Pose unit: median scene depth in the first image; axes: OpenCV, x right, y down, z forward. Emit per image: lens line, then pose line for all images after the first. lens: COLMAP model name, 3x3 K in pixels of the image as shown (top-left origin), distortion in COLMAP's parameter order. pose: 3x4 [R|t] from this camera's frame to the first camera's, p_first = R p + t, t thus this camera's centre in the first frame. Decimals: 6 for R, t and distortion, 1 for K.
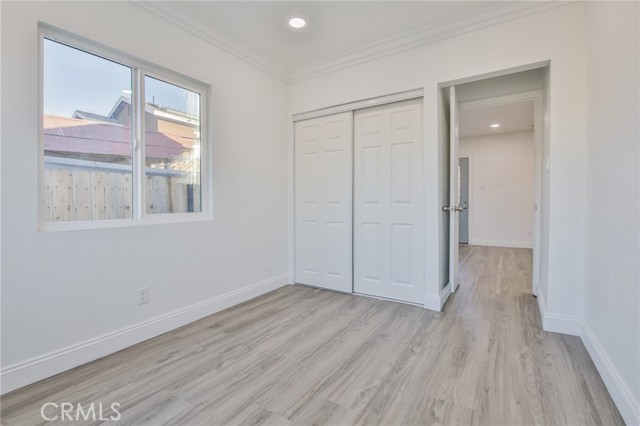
lens RADIAL K [[292.1, 0, 323.5], [0, 292.1, 207.0], [0, 0, 1]] dist [-0.014051, -0.003007]
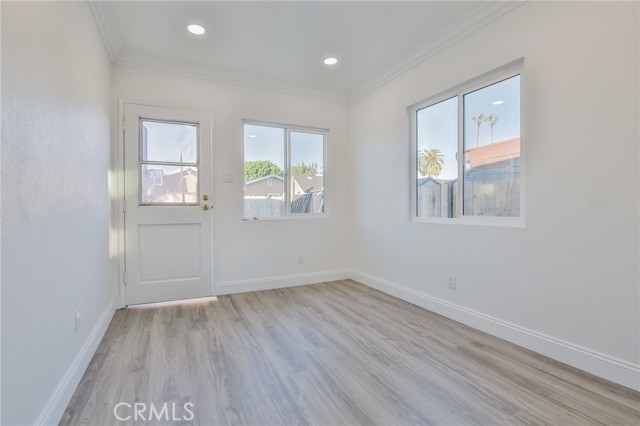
lens RADIAL K [[292.1, 0, 320.9], [0, 292.1, 210.8], [0, 0, 1]] dist [-0.014051, -0.003007]
pose [[-0.515177, 0.028050, -0.856625, 0.742229], [-0.005268, 0.999342, 0.035891, -0.038001], [0.857067, 0.023003, -0.514690, 1.211668]]
